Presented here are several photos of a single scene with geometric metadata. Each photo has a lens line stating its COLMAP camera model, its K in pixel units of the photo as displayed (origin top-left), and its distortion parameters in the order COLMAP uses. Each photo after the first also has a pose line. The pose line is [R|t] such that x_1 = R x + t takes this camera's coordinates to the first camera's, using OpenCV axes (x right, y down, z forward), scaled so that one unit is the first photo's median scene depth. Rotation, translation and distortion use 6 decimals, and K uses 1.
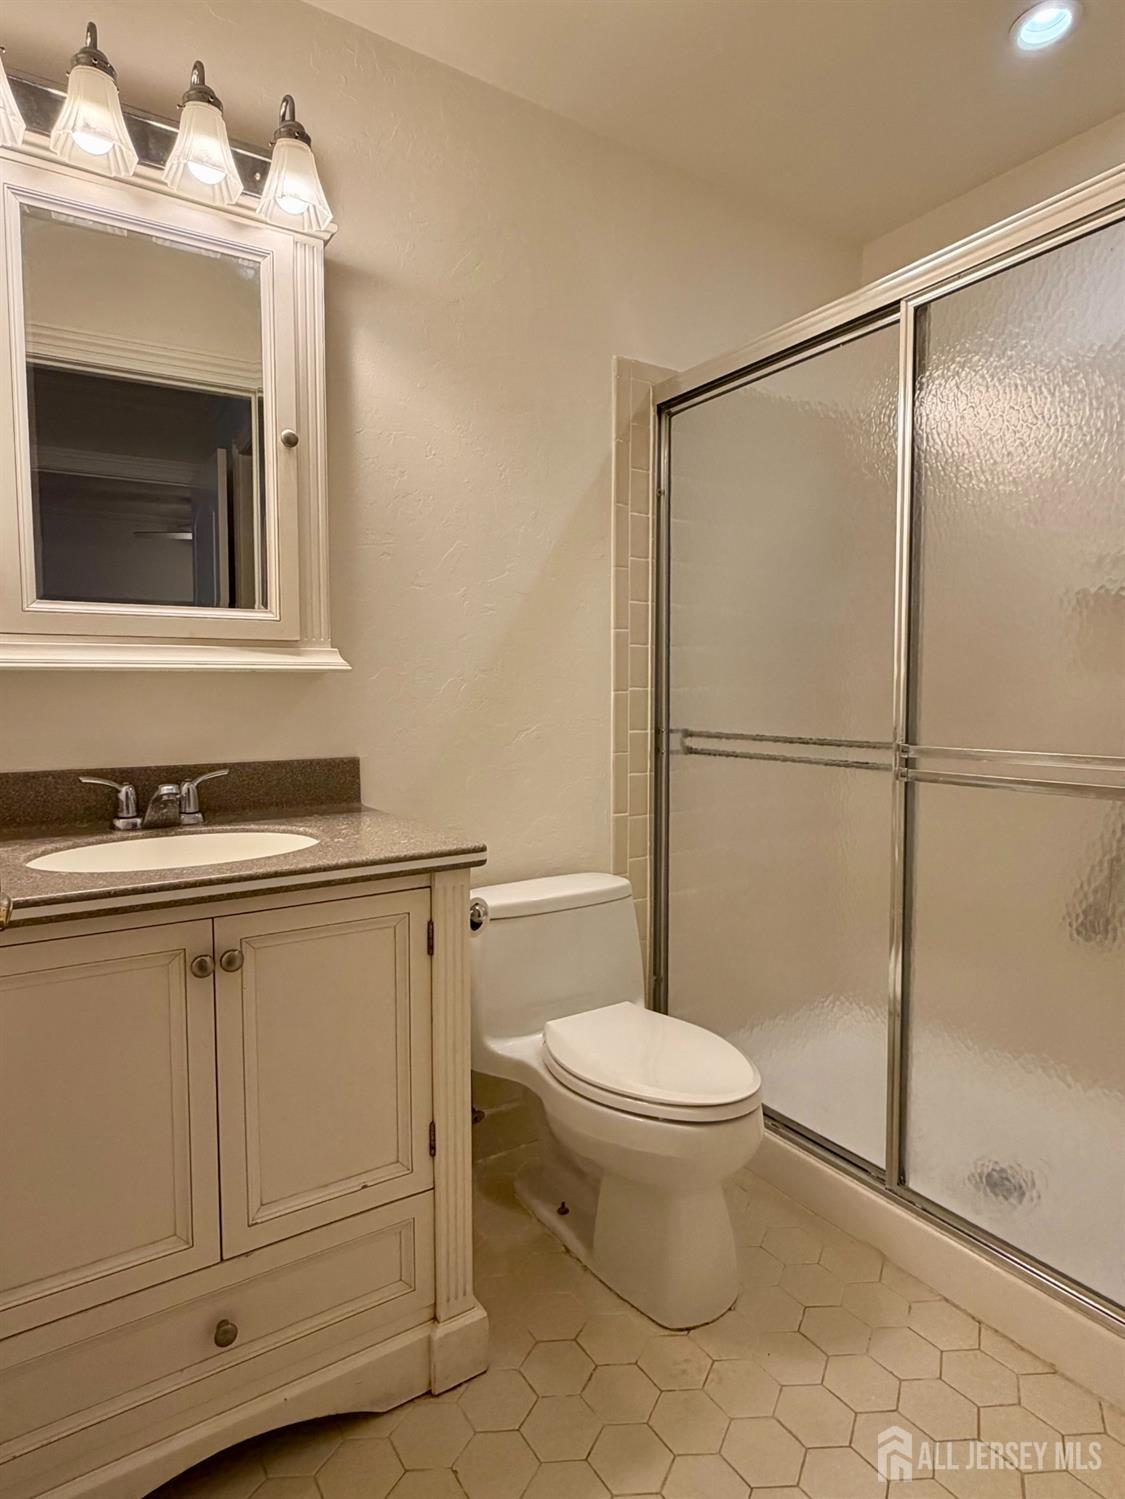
lens RADIAL K [[817.4, 0, 636.9], [0, 817.4, 732.8], [0, 0, 1]] dist [0.003365, 0.000439]
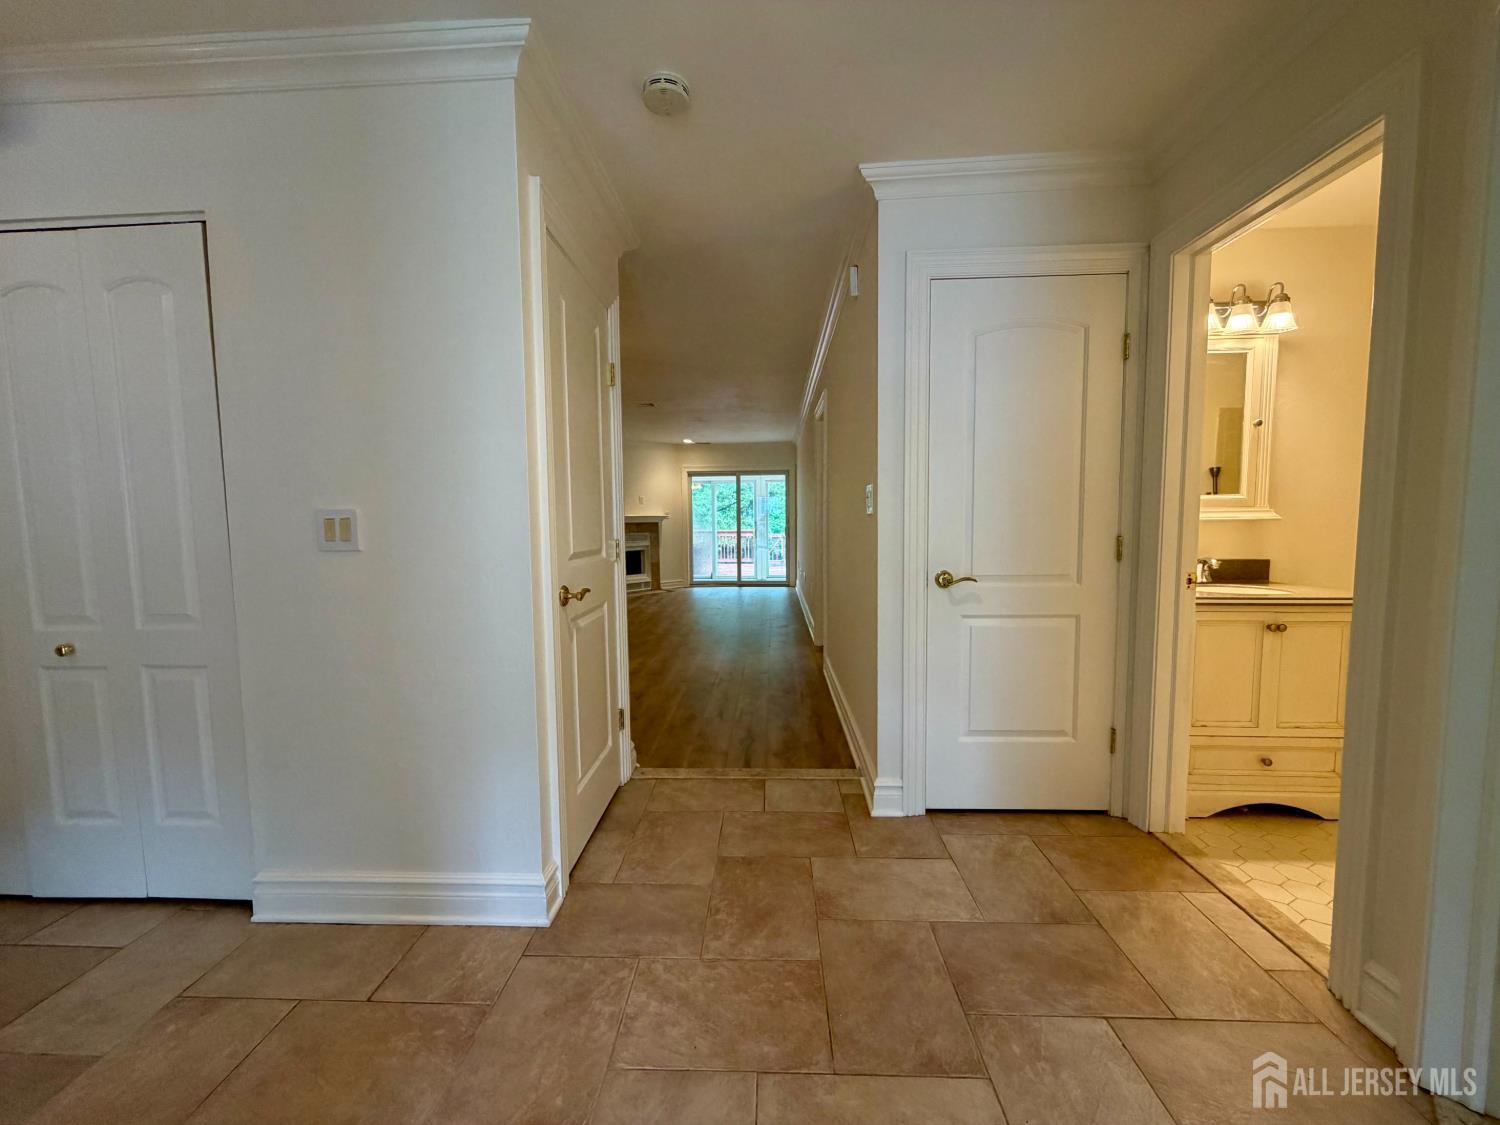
lens RADIAL K [[606.1, 0, 741.6], [0, 606.1, 565.0], [0, 0, 1]] dist [0.012599, 0.000299]
pose [[0.789152, 0.038816, -0.612971, -0.537579], [-0.029134, 0.999243, 0.025768, 0.052893], [0.613507, -0.002477, 0.789685, -1.406352]]
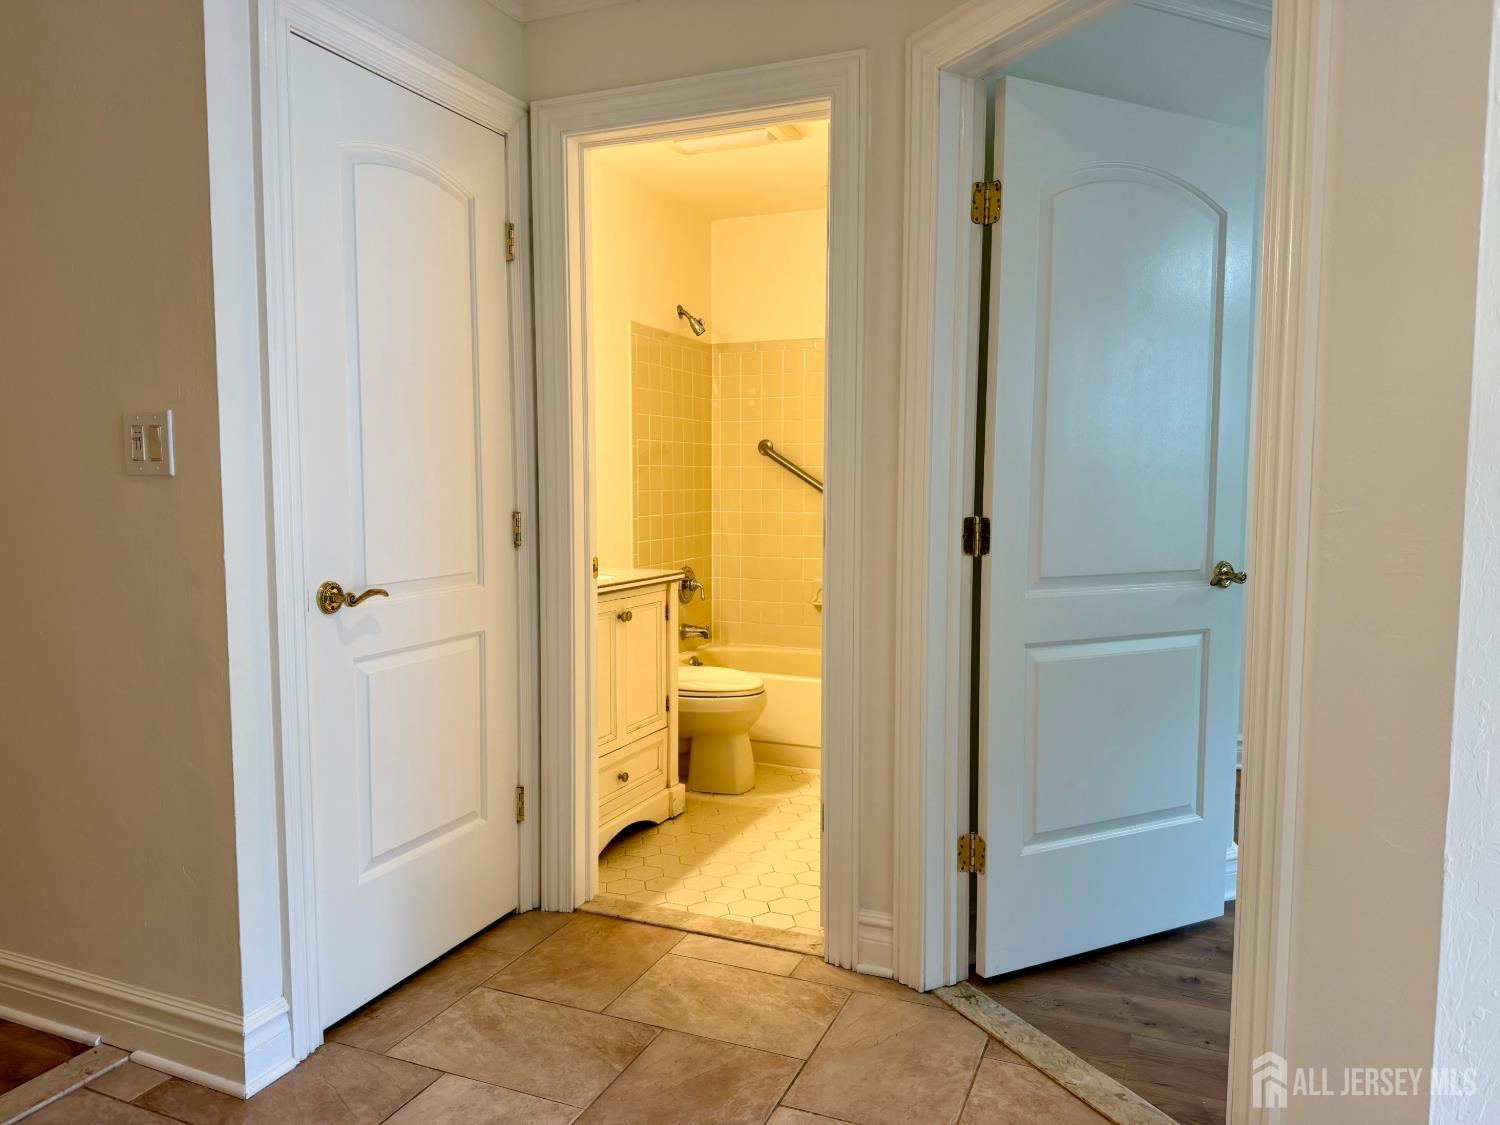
lens RADIAL K [[1062.4, 0, 750.0], [0, 1062.4, 562.5], [0, 0, 1]] dist [0.068623, -0.111873]
pose [[0.852336, -0.042148, 0.521294, -1.419667], [0.034246, 0.999106, 0.024787, 0.049249], [-0.521873, -0.003275, 0.853017, -1.437286]]
